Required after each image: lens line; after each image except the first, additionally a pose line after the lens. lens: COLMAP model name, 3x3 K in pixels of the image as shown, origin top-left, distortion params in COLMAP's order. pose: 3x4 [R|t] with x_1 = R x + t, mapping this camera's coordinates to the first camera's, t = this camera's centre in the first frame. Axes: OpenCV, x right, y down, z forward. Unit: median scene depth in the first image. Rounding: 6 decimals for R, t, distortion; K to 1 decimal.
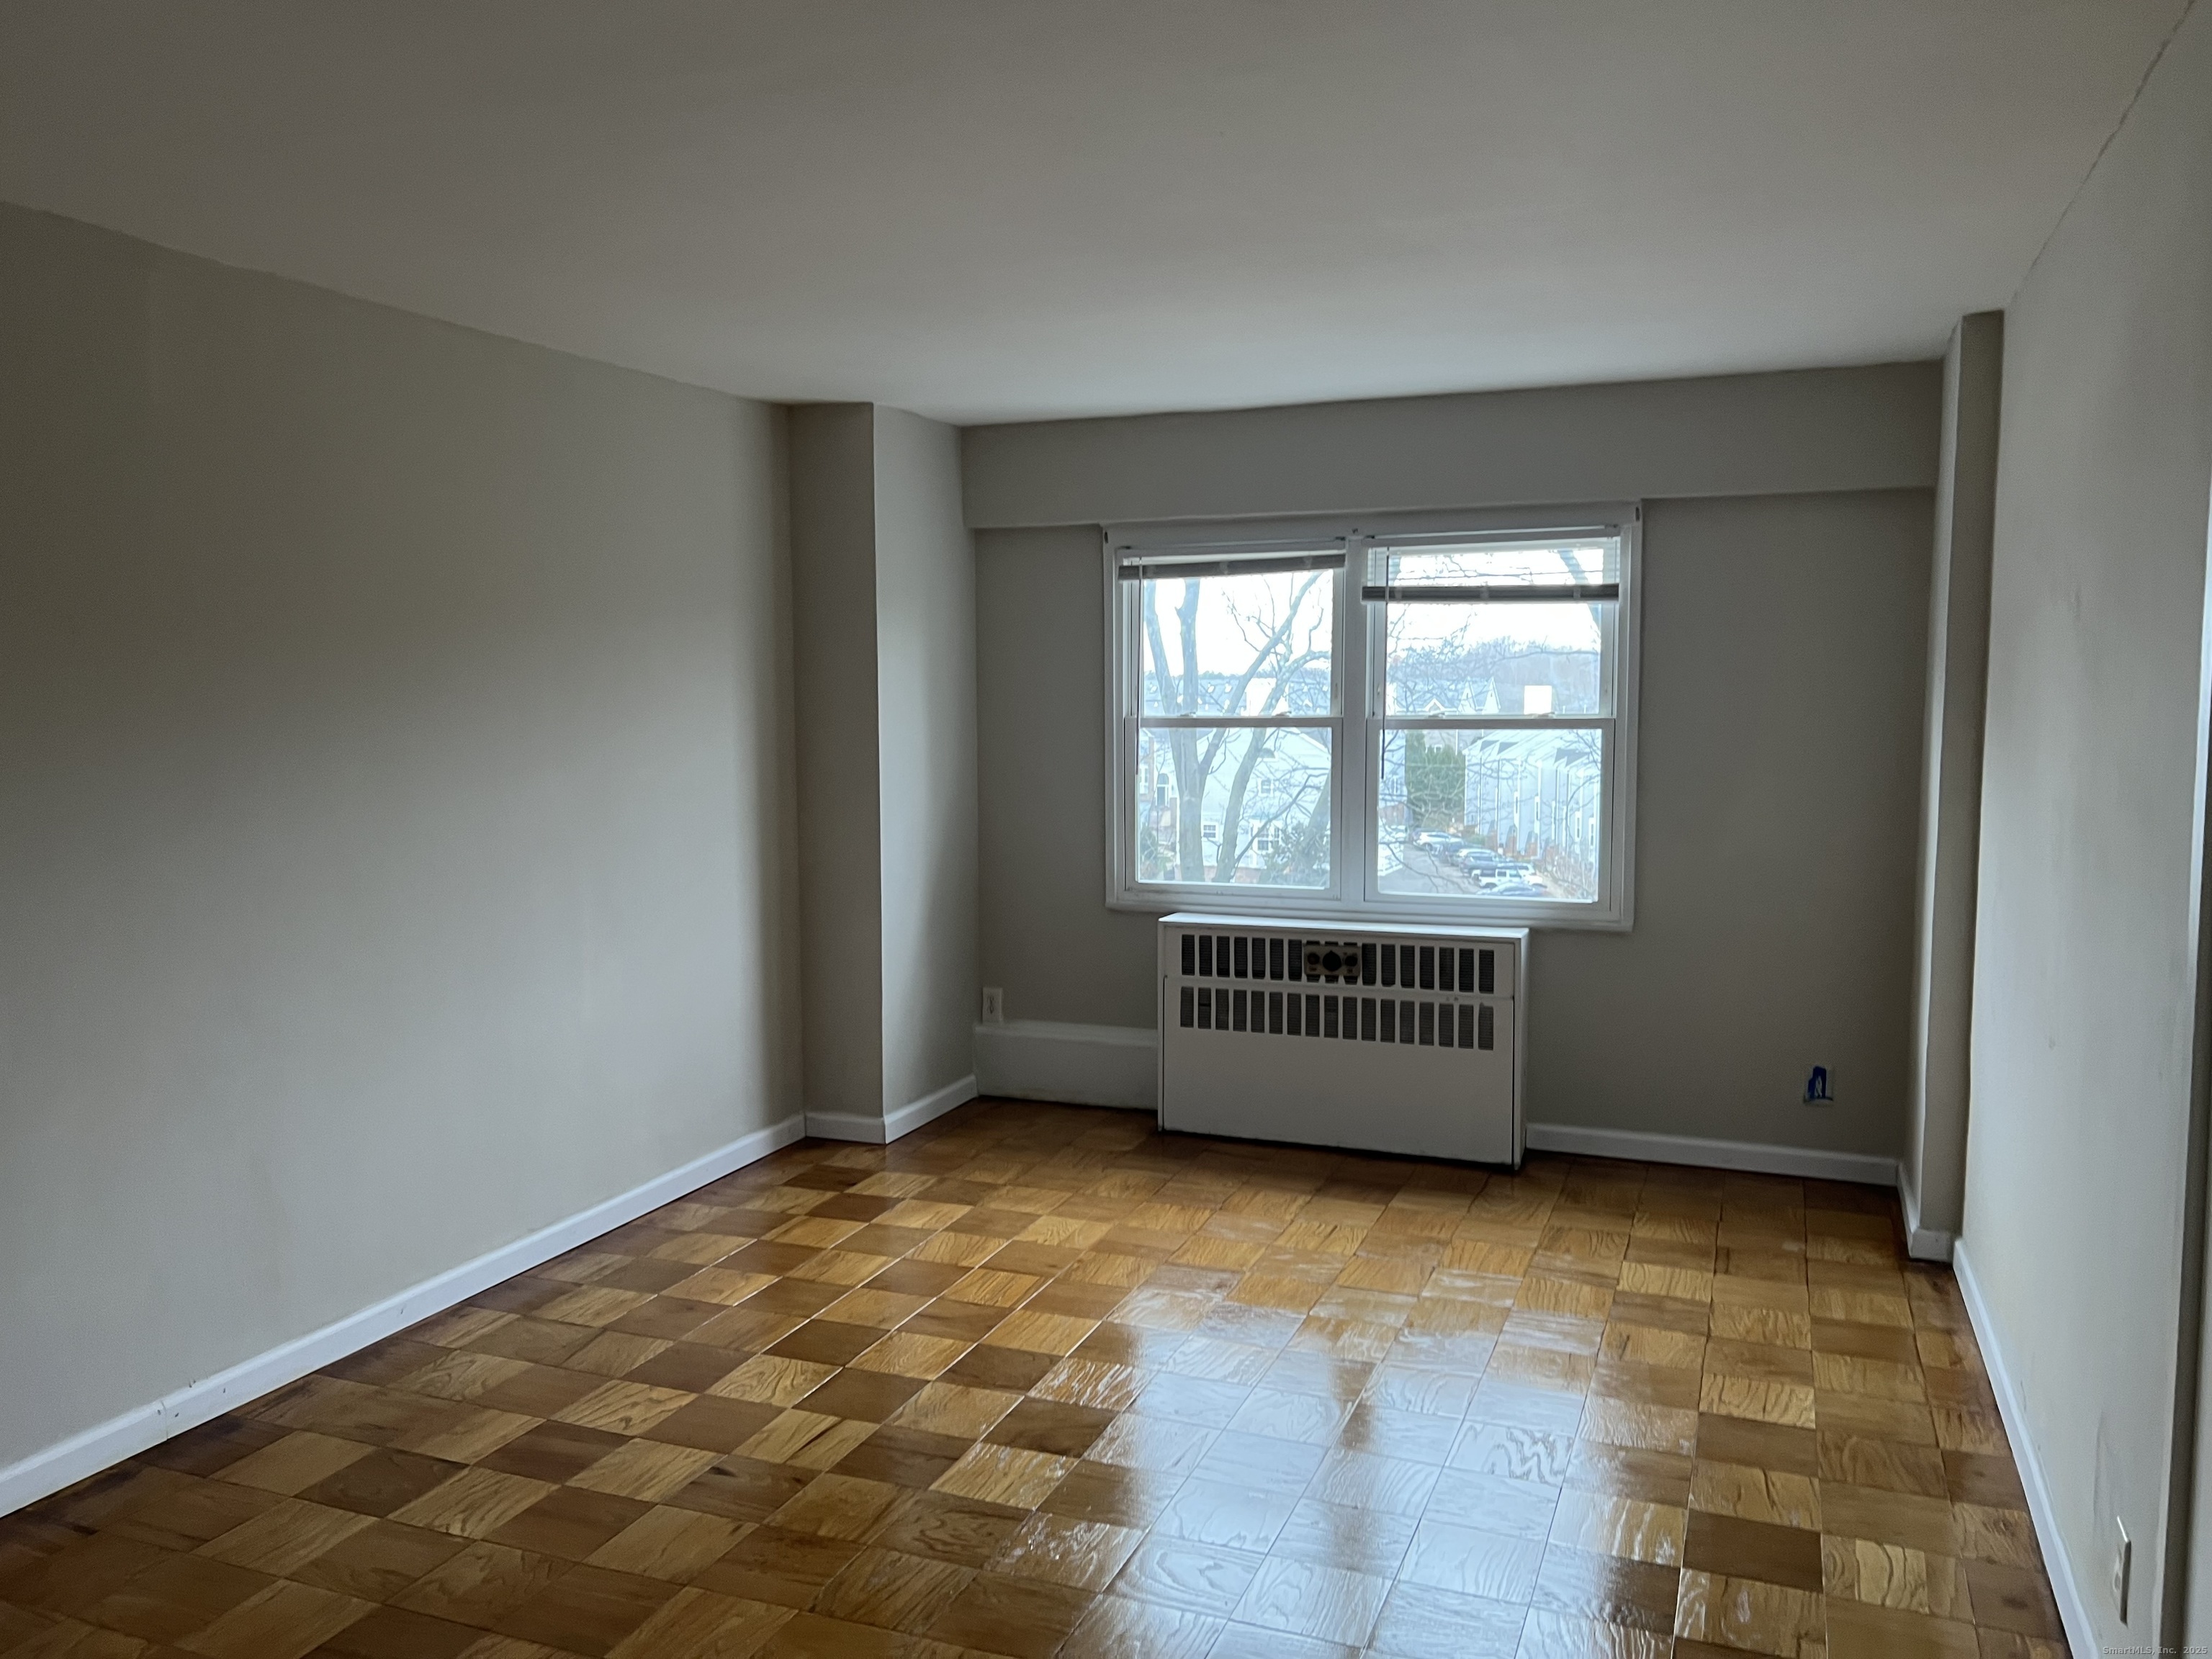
lens RADIAL K [[1627.0, 0, 1114.9], [0, 1627.0, 844.9], [0, 0, 1]] dist [0.065052, -0.084406]
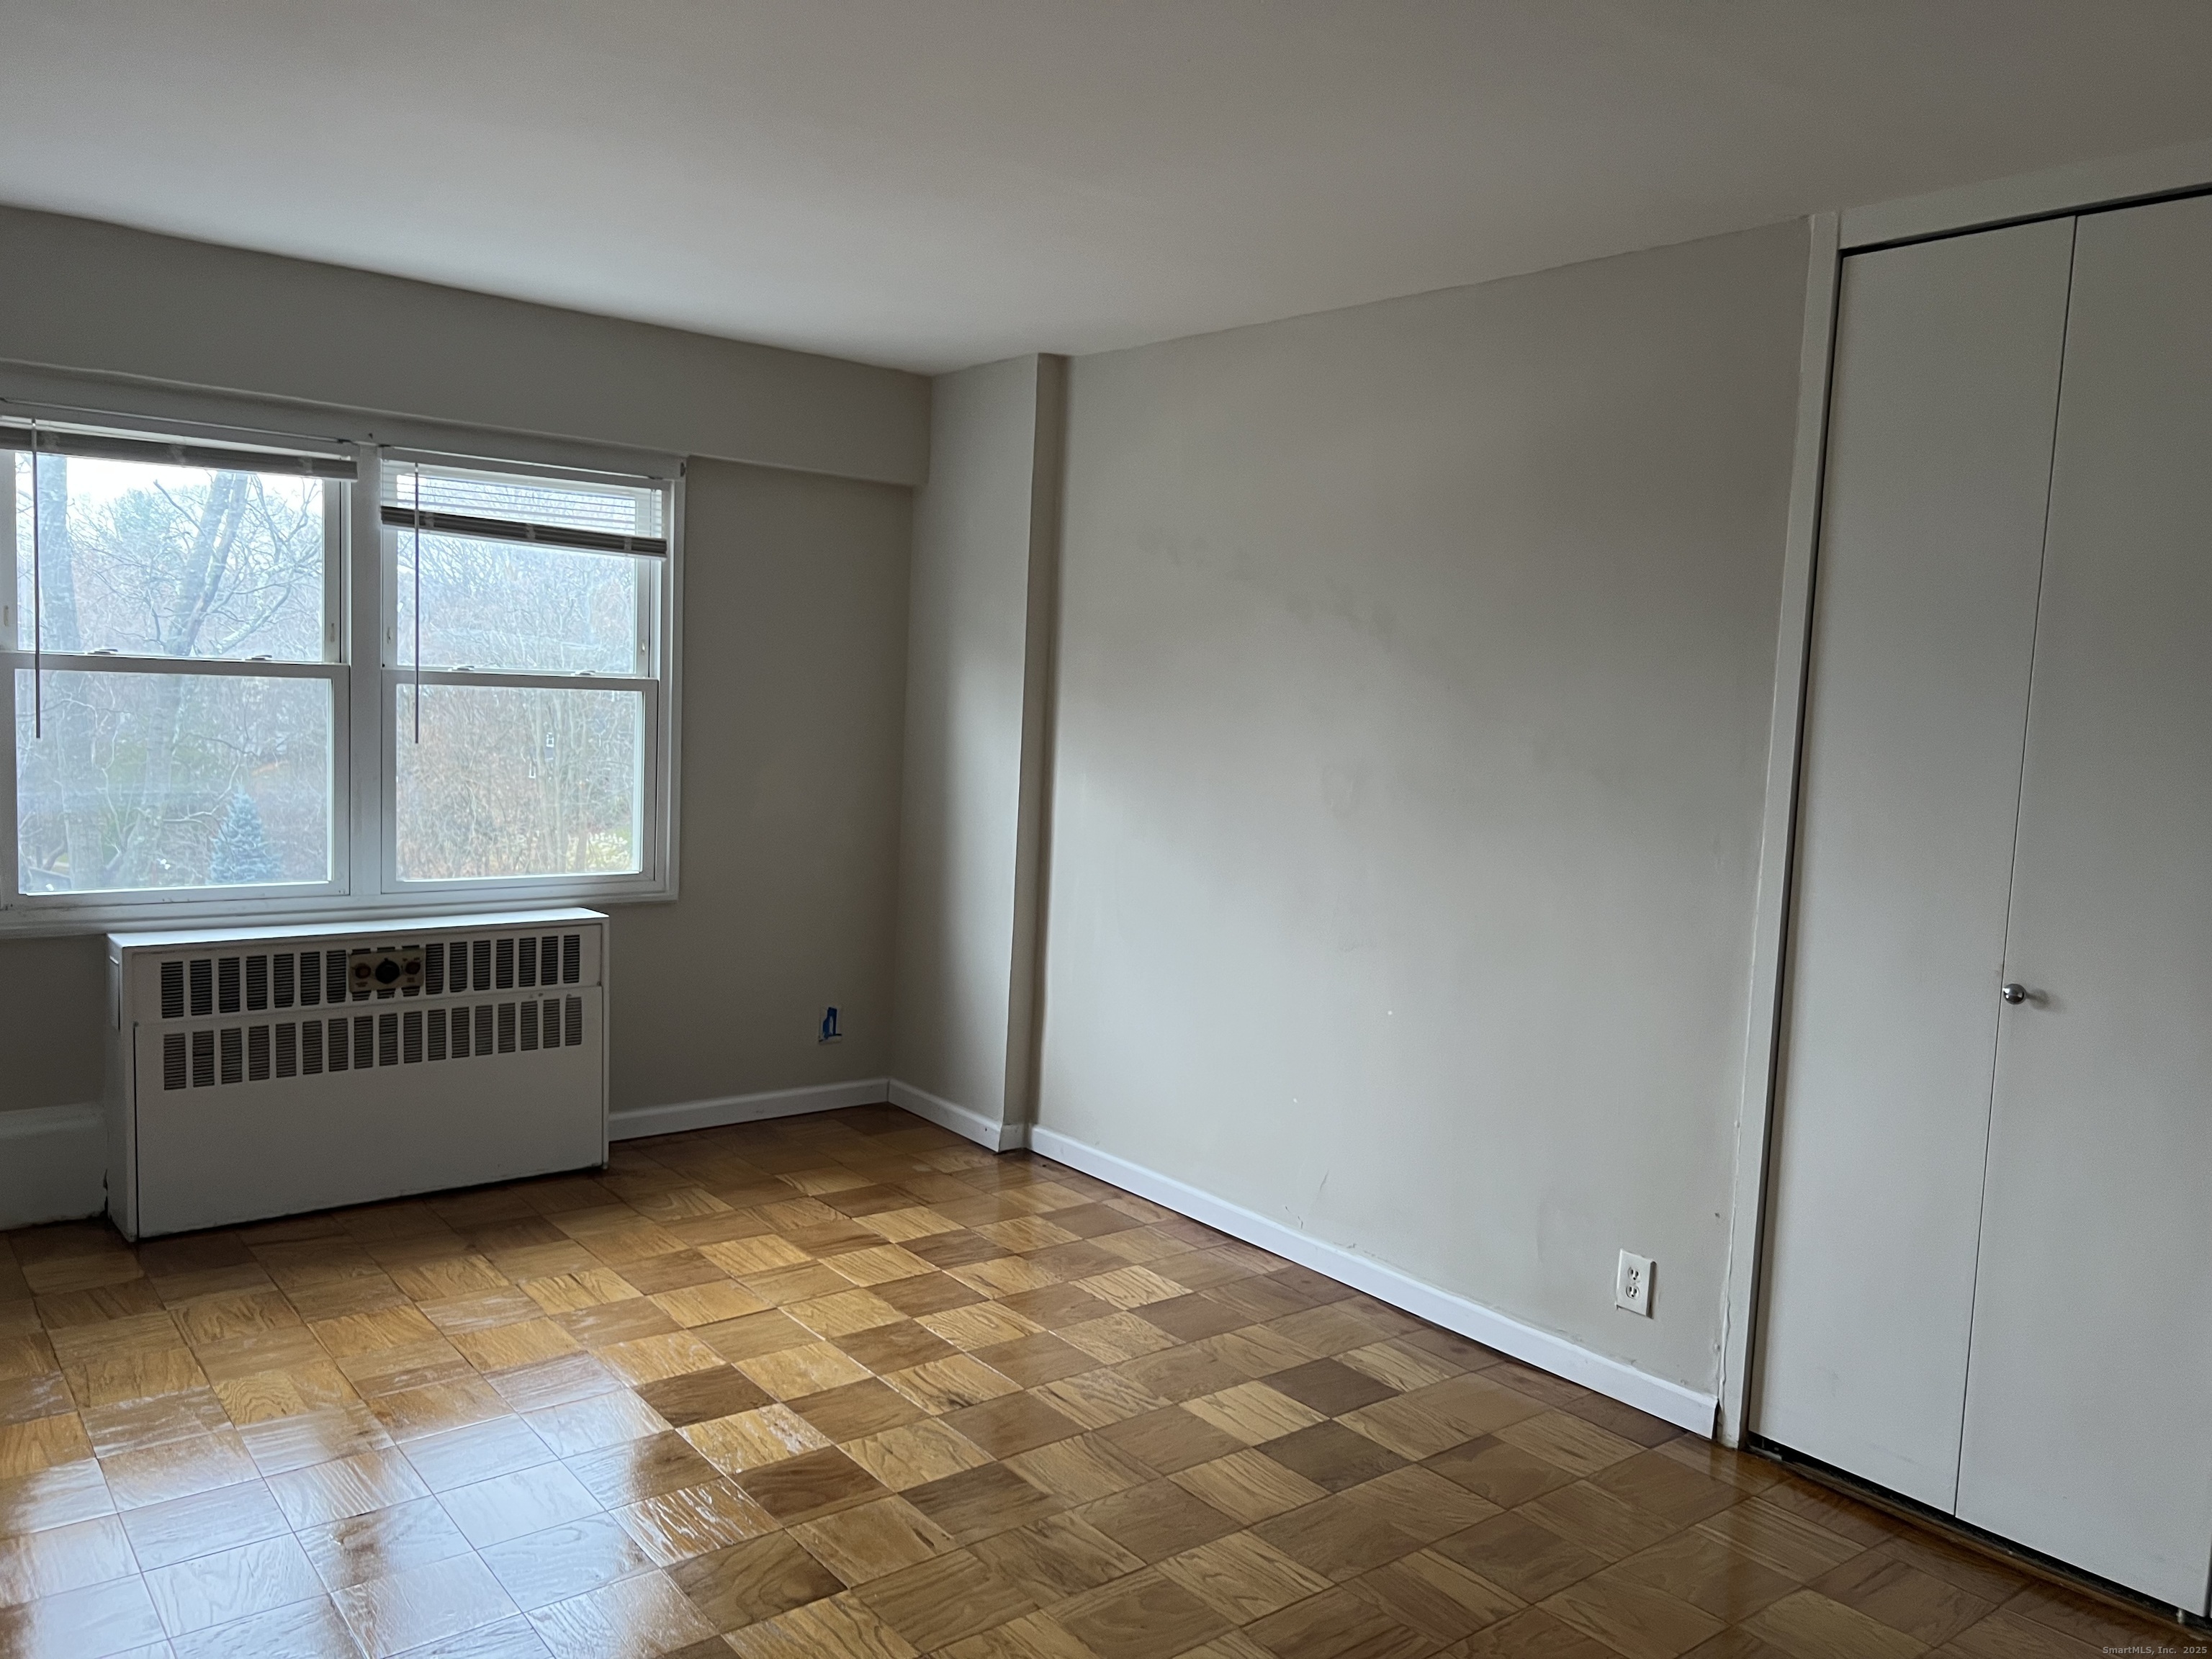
lens RADIAL K [[1648.9, 0, 1064.2], [0, 1648.9, 855.4], [0, 0, 1]] dist [0.022177, -0.001158]
pose [[0.497054, -0.068788, 0.864989, -0.413206], [0.028944, 0.997612, 0.062703, -0.028226], [-0.867237, -0.006131, 0.497858, 0.305316]]
